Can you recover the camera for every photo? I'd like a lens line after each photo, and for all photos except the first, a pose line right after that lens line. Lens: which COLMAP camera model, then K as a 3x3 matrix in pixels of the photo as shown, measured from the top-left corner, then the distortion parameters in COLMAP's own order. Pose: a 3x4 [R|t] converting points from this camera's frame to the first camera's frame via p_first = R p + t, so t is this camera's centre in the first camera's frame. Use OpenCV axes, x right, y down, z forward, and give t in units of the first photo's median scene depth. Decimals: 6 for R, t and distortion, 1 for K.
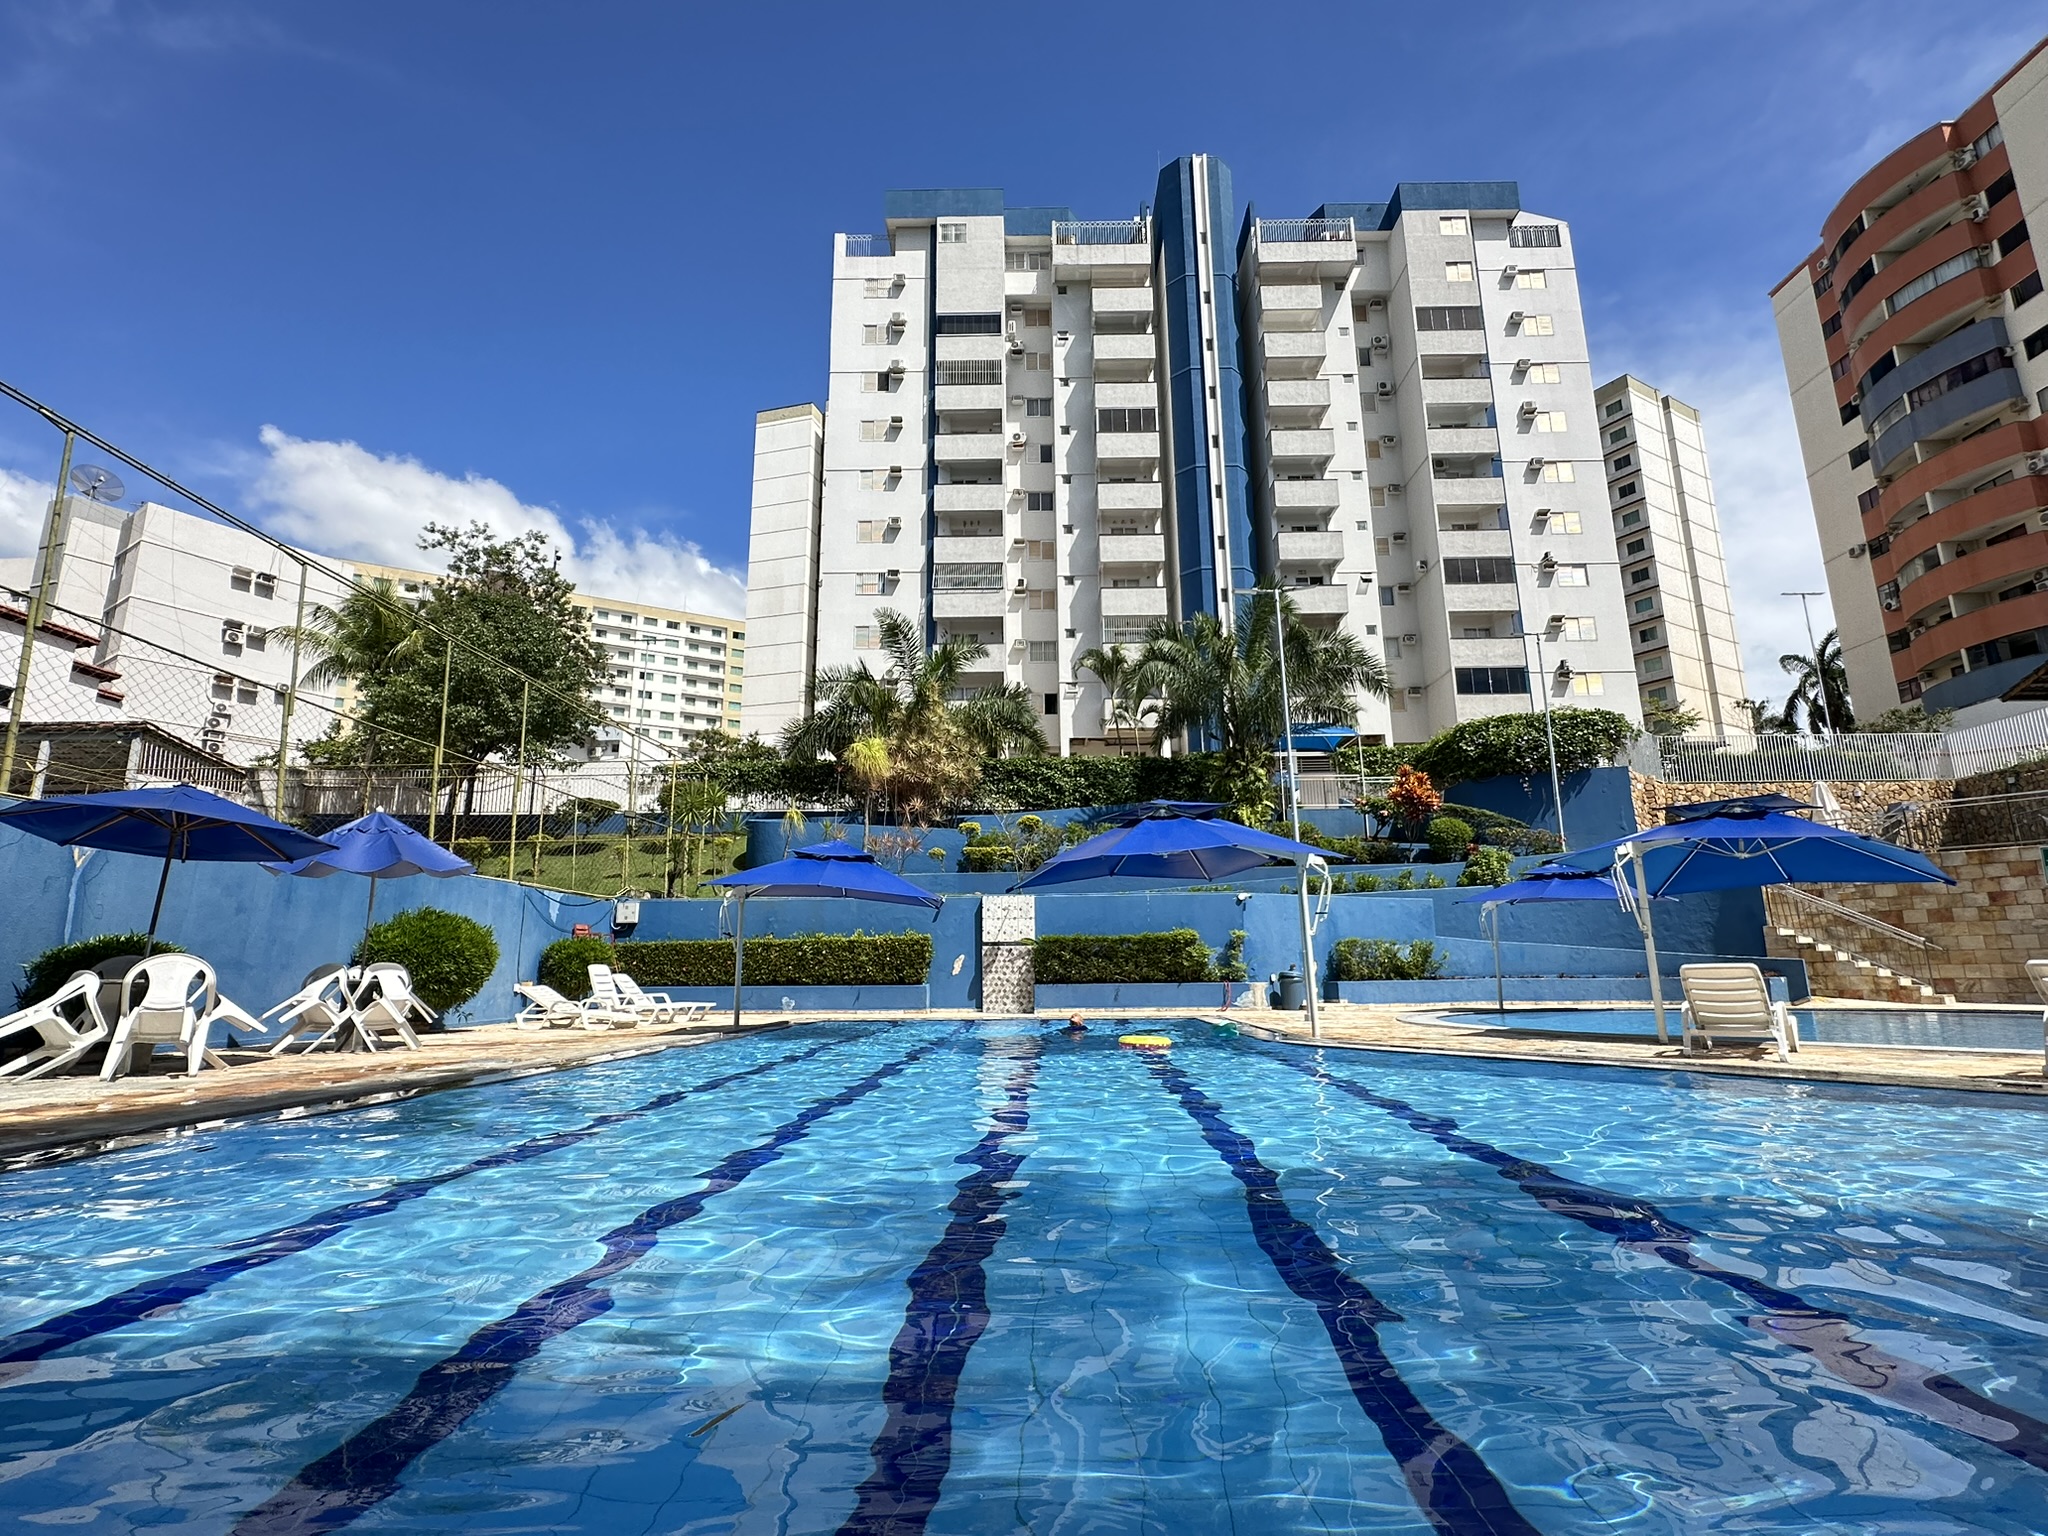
lens RADIAL K [[973.5, 0, 1021.7], [0, 973.5, 765.2], [0, 0, 1]] dist [-0.001066, 0.000817]
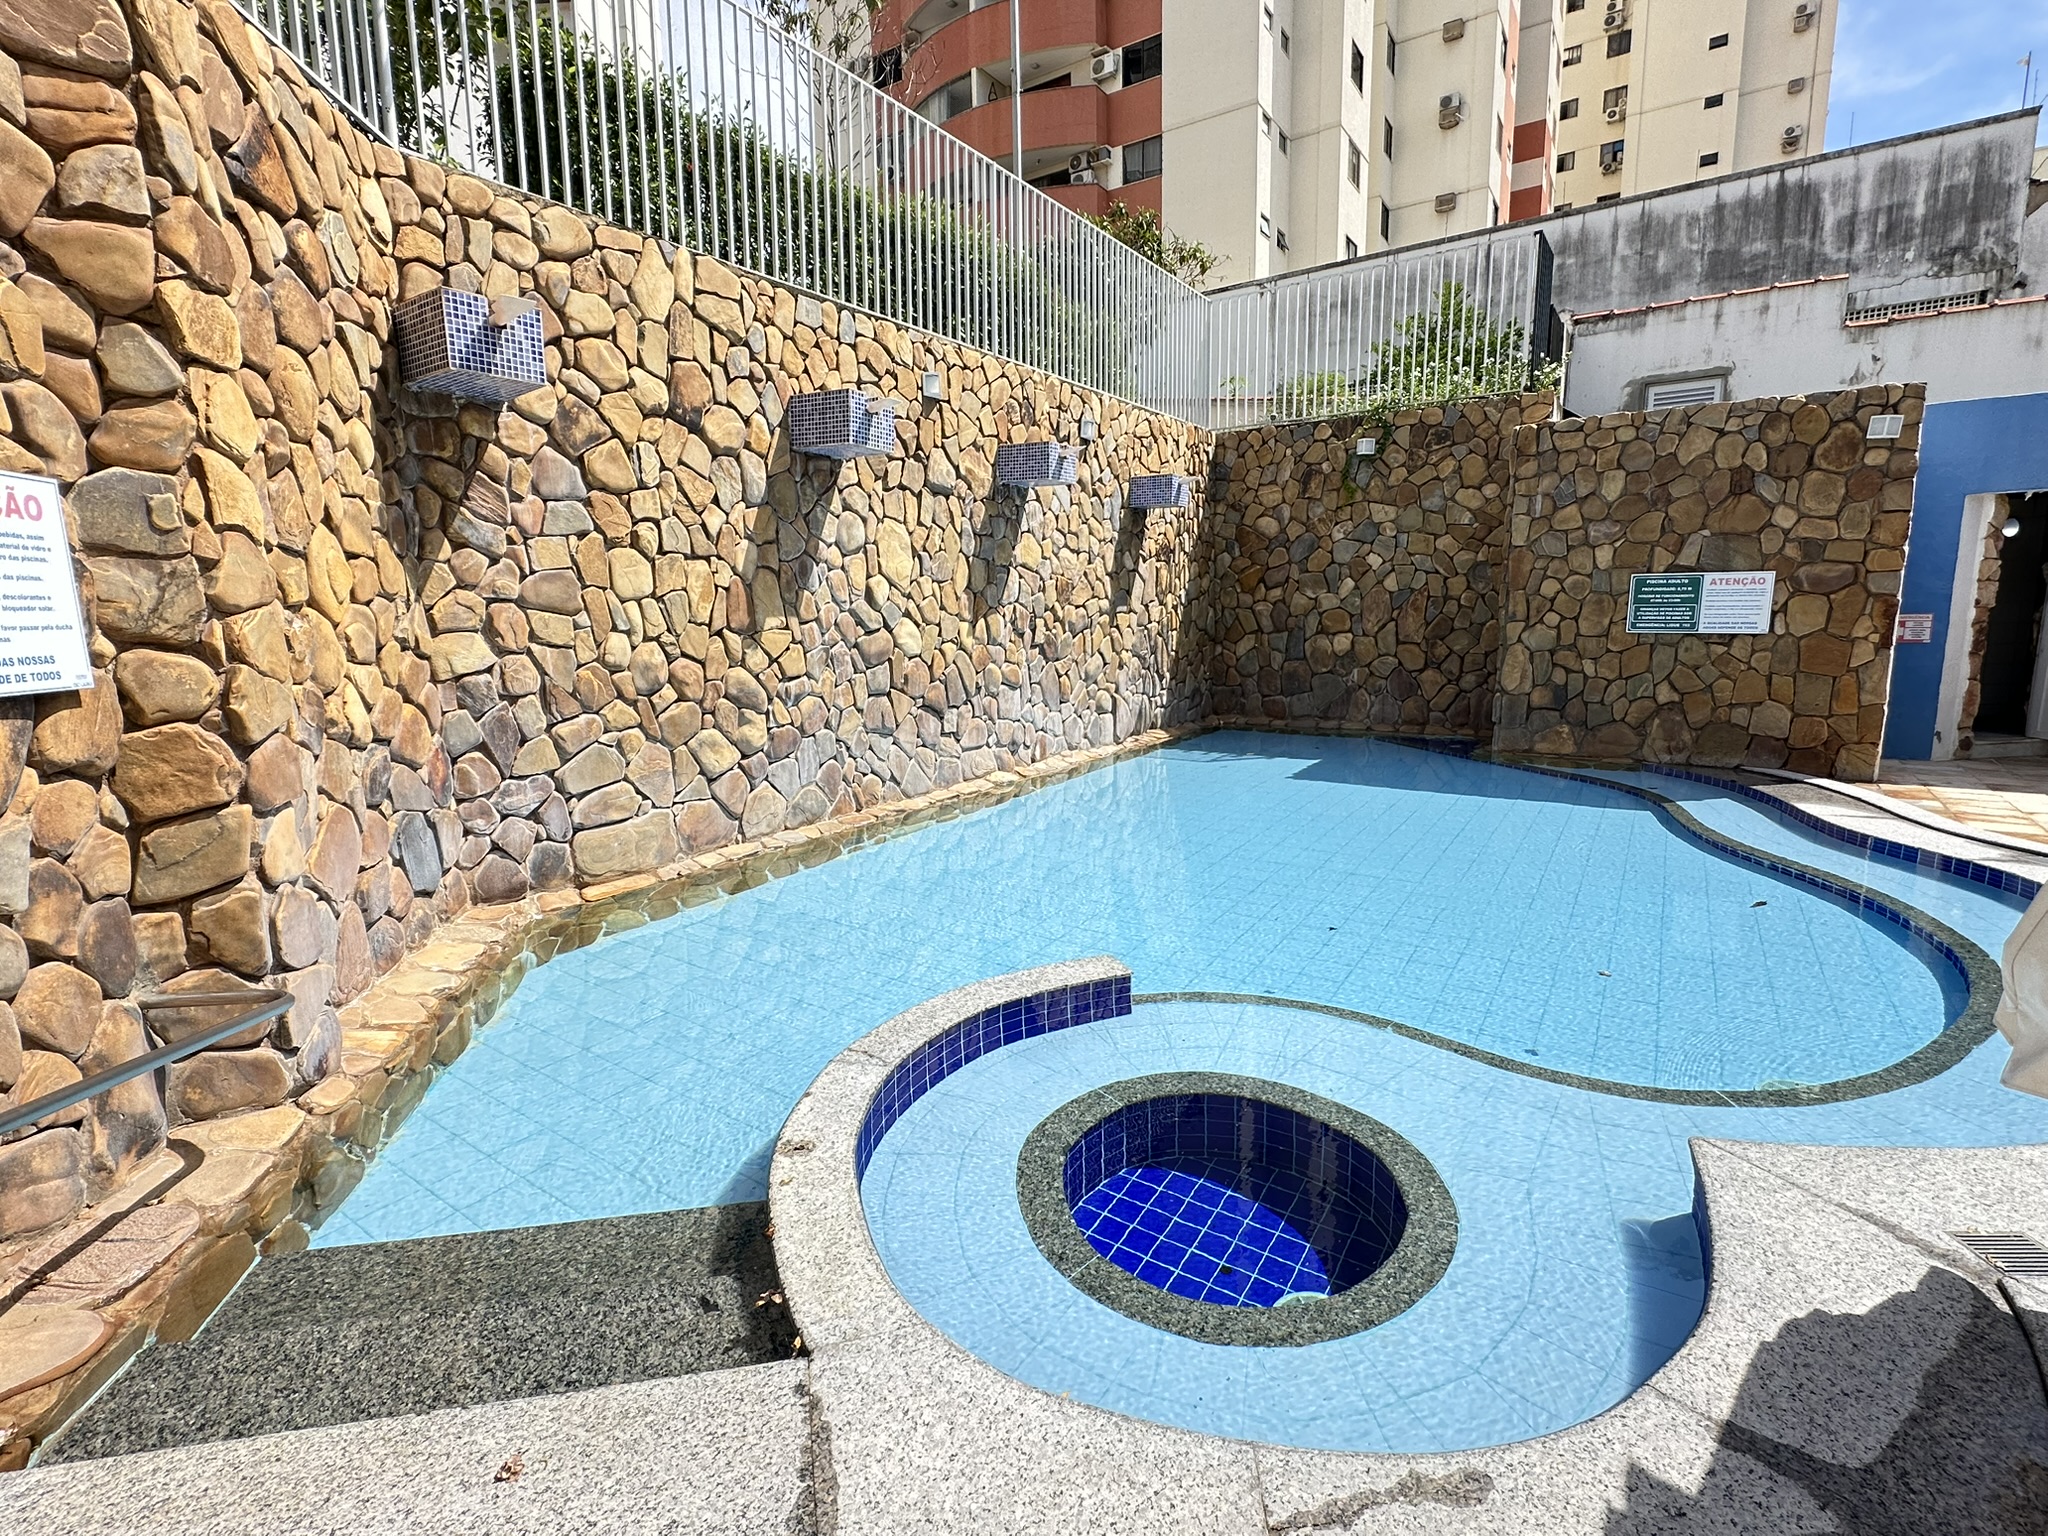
lens RADIAL K [[973.5, 0, 1021.7], [0, 973.5, 765.2], [0, 0, 1]] dist [-0.001066, 0.000817]
pose [[0.543518, -0.135603, 0.828372, 0.363955], [-0.161540, 0.951520, 0.261753, 0.032983], [-0.823707, -0.276083, 0.495263, 0.523566]]
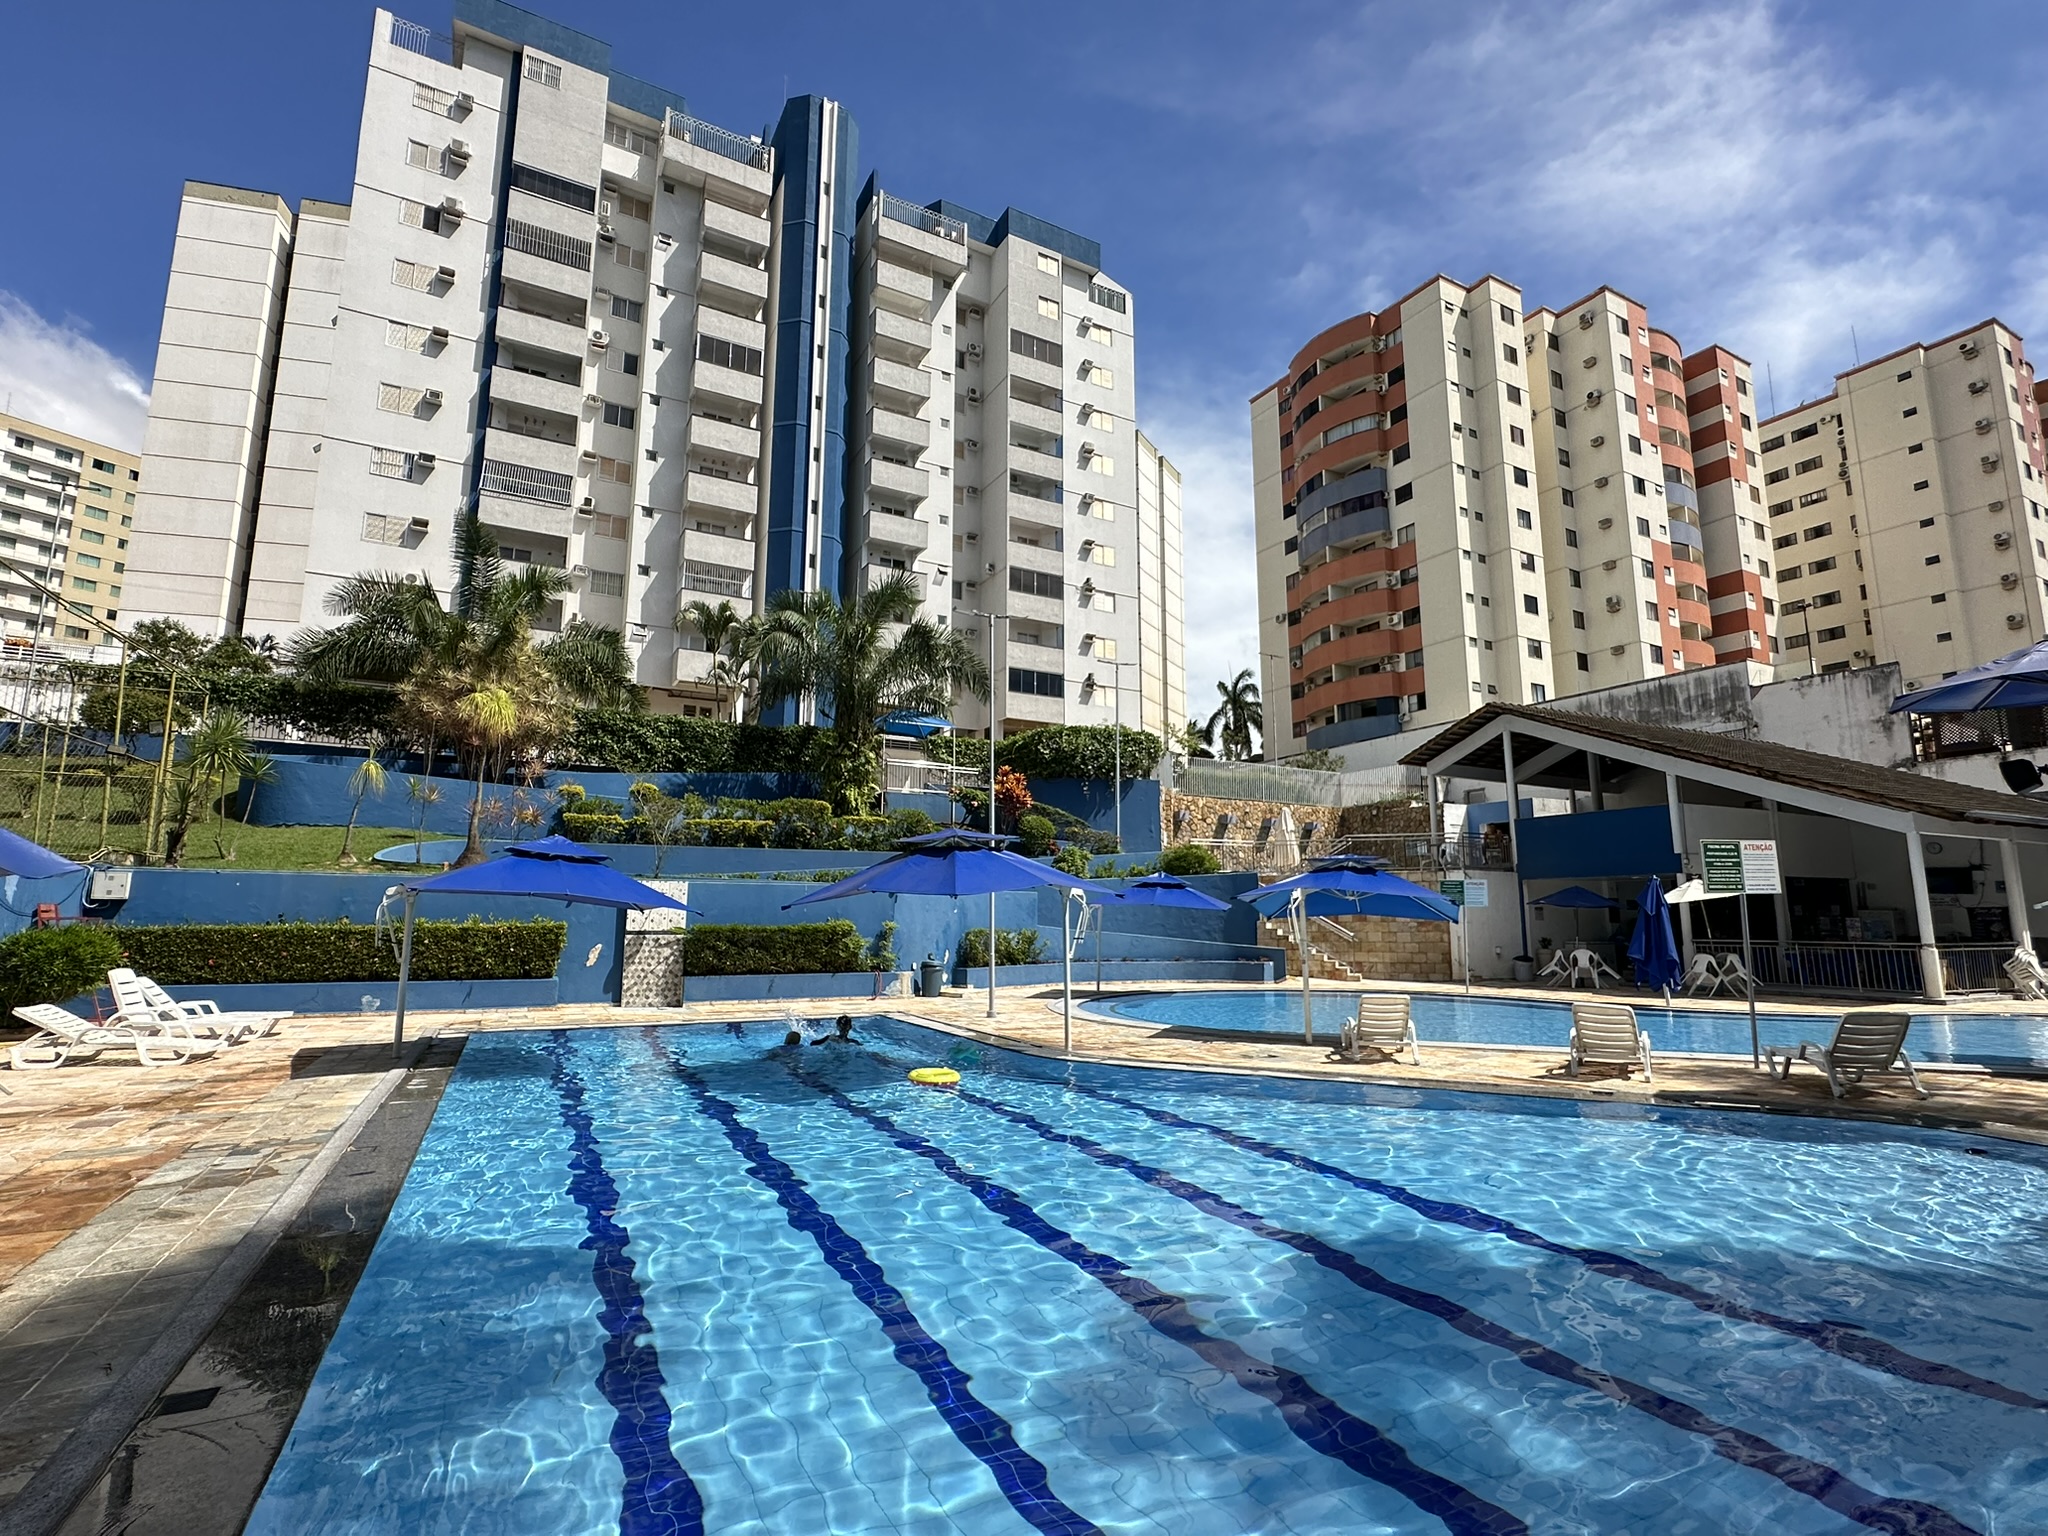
lens RADIAL K [[972.7, 0, 1021.1], [0, 972.7, 767.5], [0, 0, 1]] dist [-0.003542, 0.001592]
pose [[0.869325, 0.089574, 0.486056, -0.068097], [-0.116005, 0.992947, 0.024491, -0.014096], [-0.480434, -0.077676, 0.873584, 0.013042]]
